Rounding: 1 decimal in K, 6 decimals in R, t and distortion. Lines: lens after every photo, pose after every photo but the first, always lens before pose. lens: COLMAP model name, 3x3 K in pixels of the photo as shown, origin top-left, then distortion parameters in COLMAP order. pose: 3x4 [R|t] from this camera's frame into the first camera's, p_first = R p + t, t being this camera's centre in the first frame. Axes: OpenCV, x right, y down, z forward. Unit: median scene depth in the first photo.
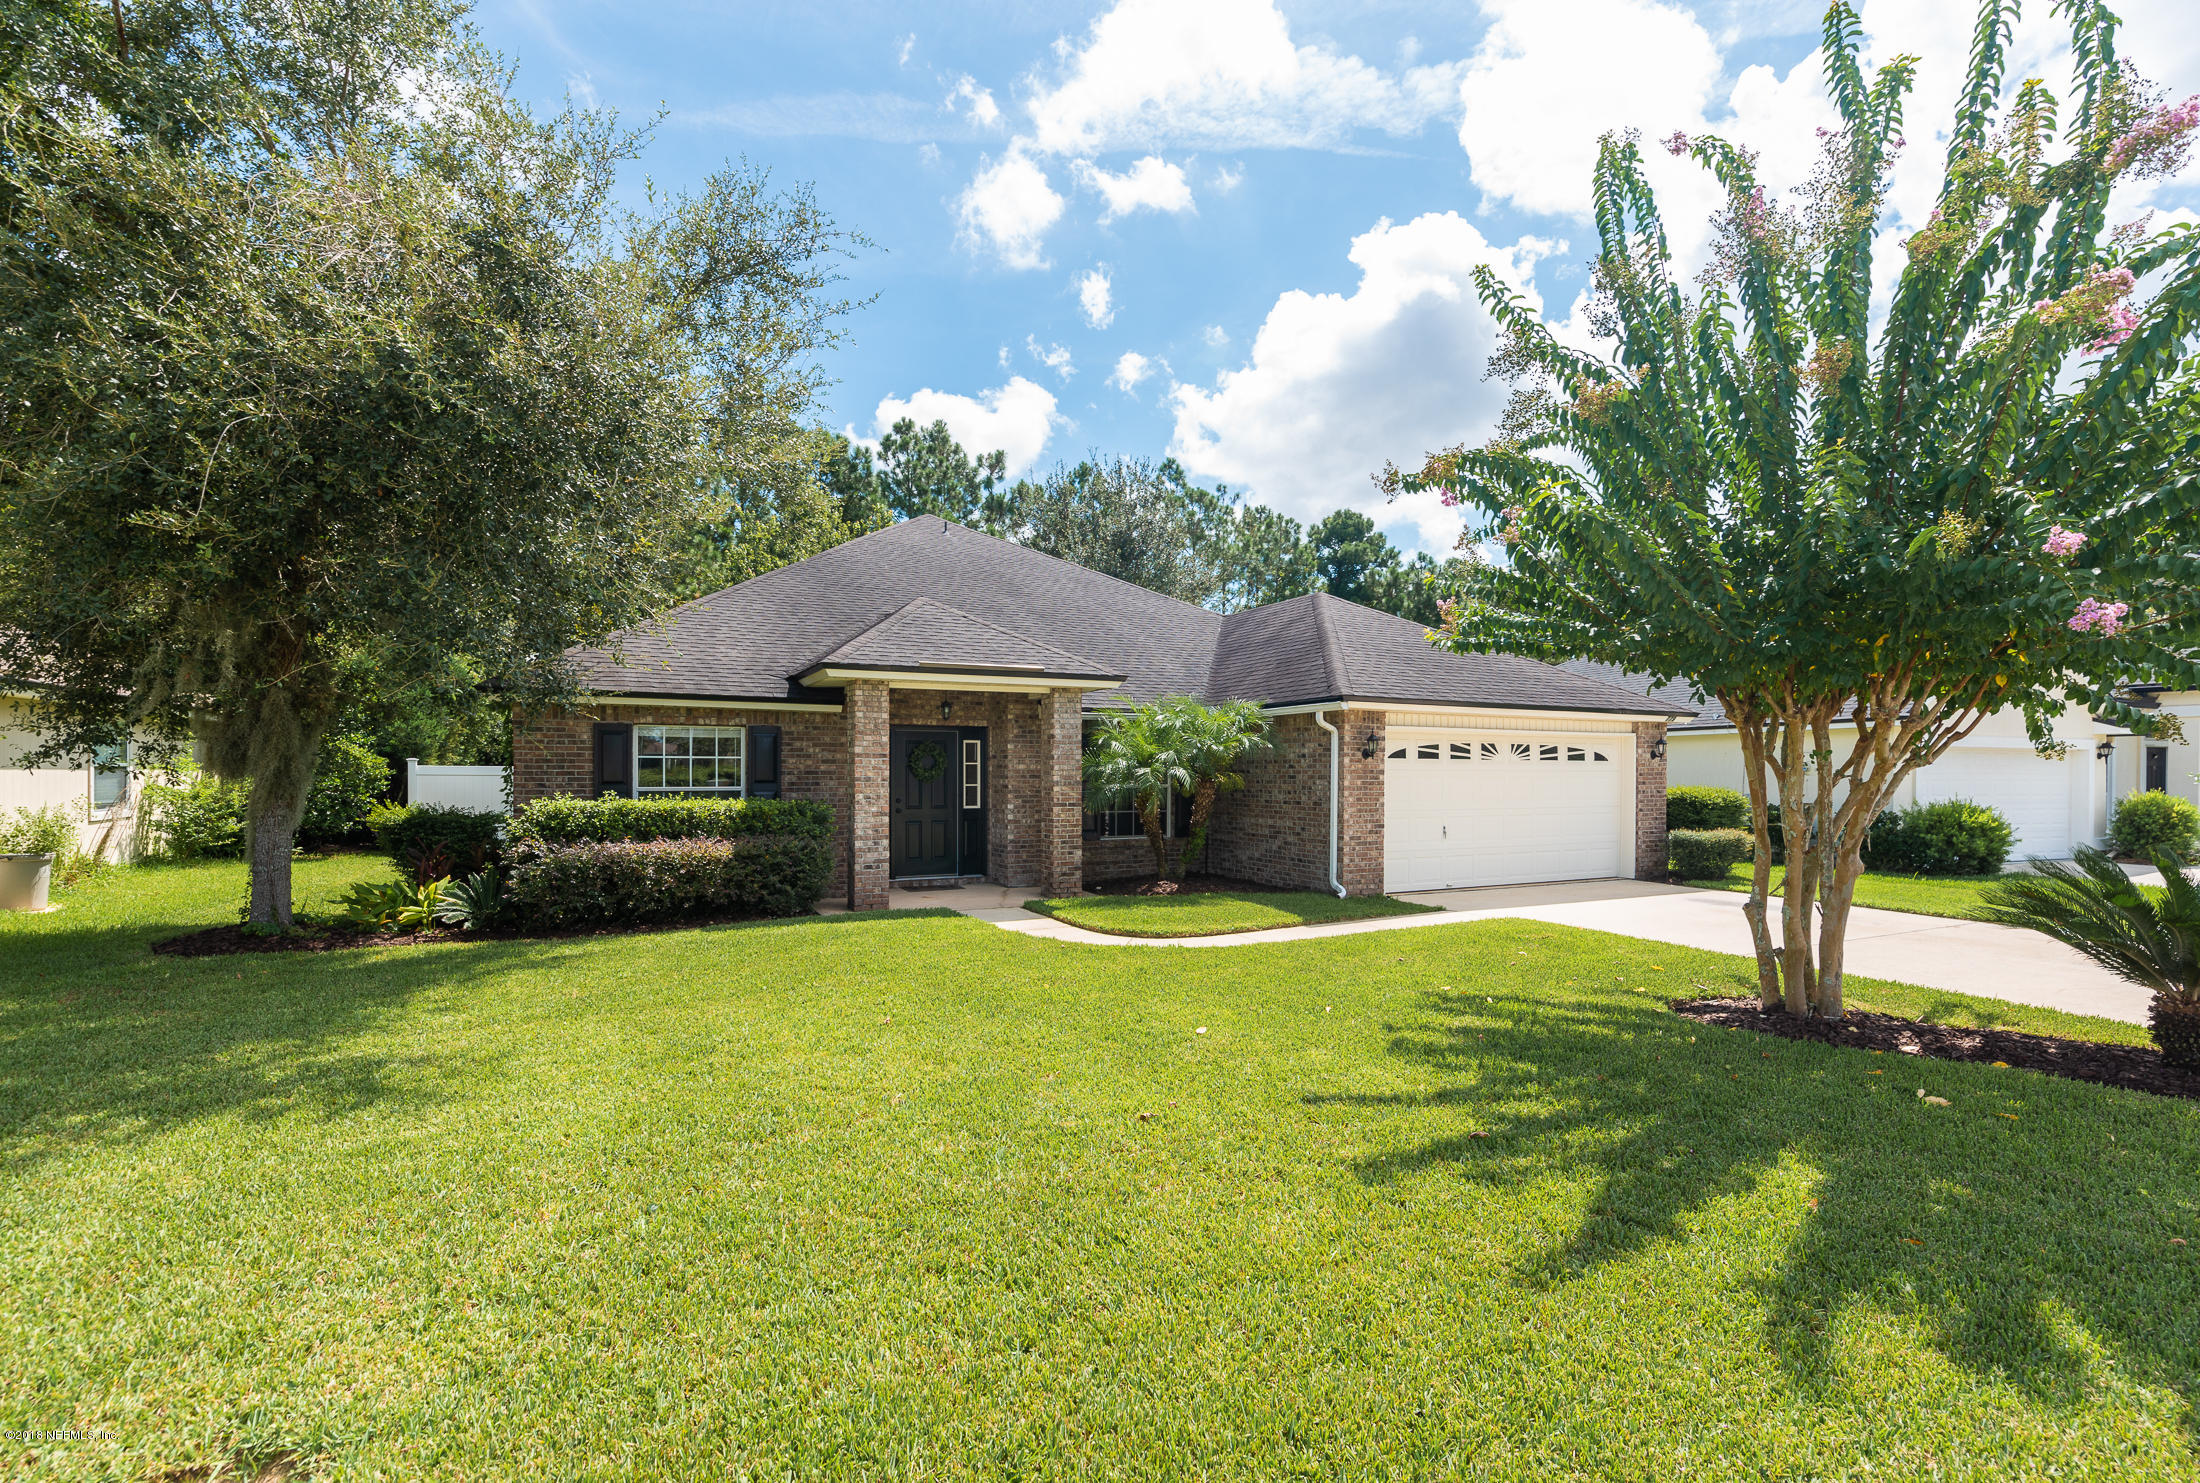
lens RADIAL K [[956.6, 0, 1093.5], [0, 956.6, 756.2], [0, 0, 1]] dist [-0.002809, -0.000038]
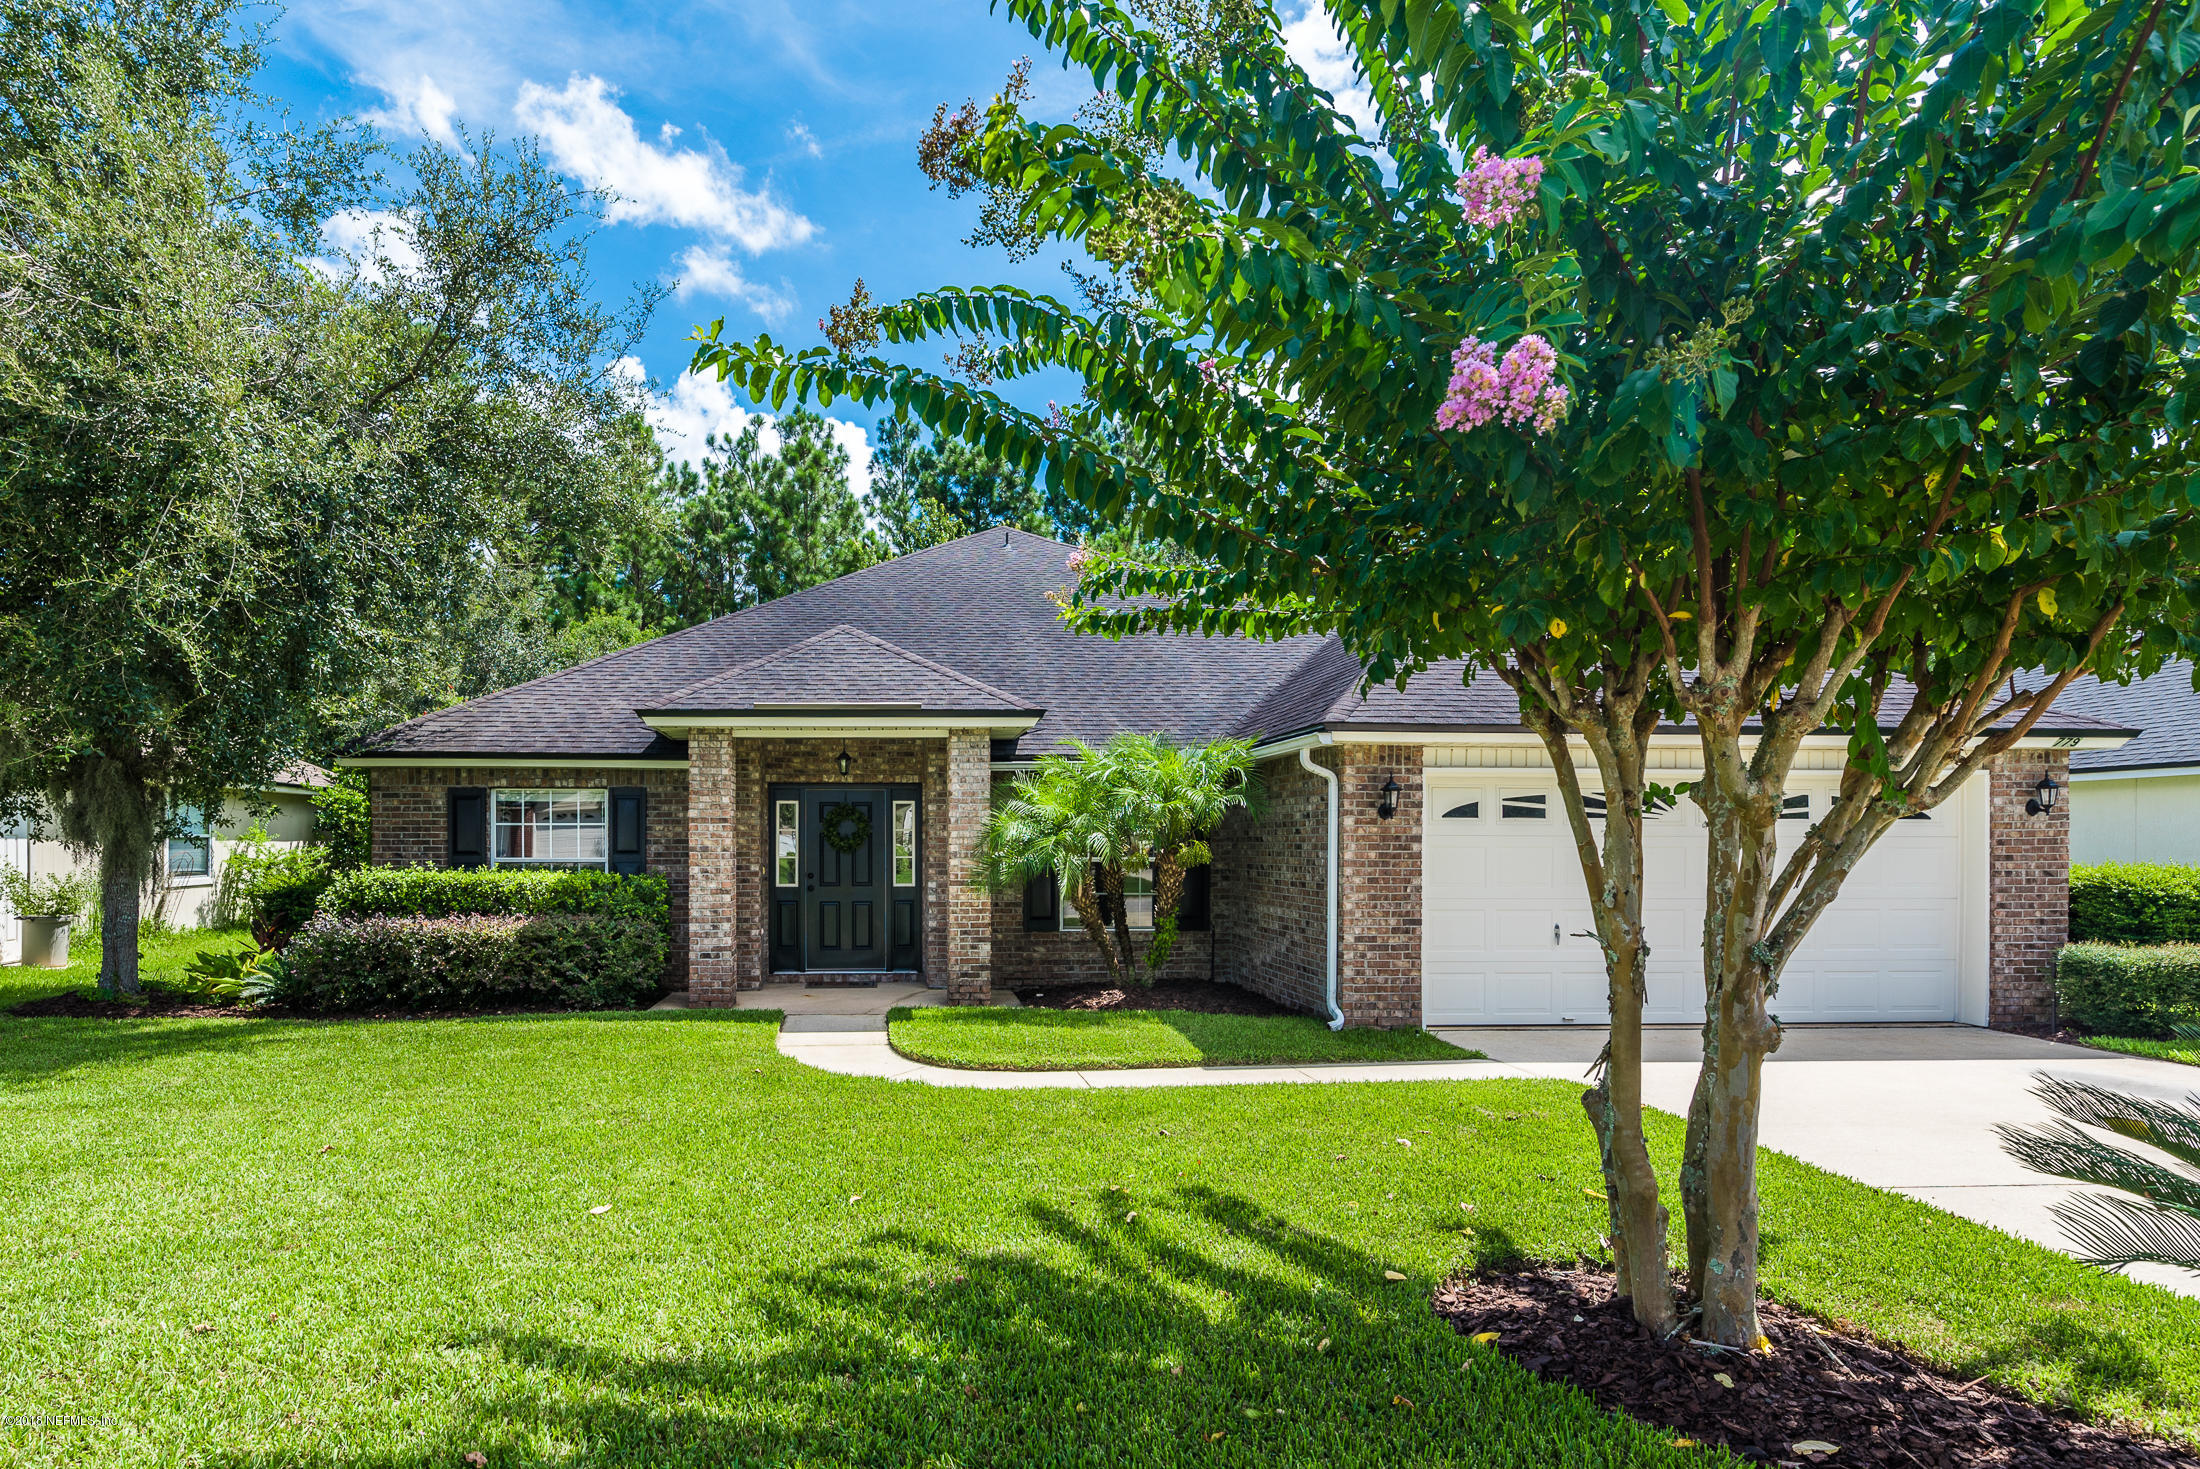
lens RADIAL K [[1132.8, 0, 1084.4], [0, 1132.8, 831.1], [0, 0, 1]] dist [-0.001698, 0.000033]
pose [[0.919858, -0.006147, -0.392202, 0.405993], [0.007596, 0.999969, 0.002142, 0.008091], [0.392177, -0.004950, 0.919877, 0.208260]]
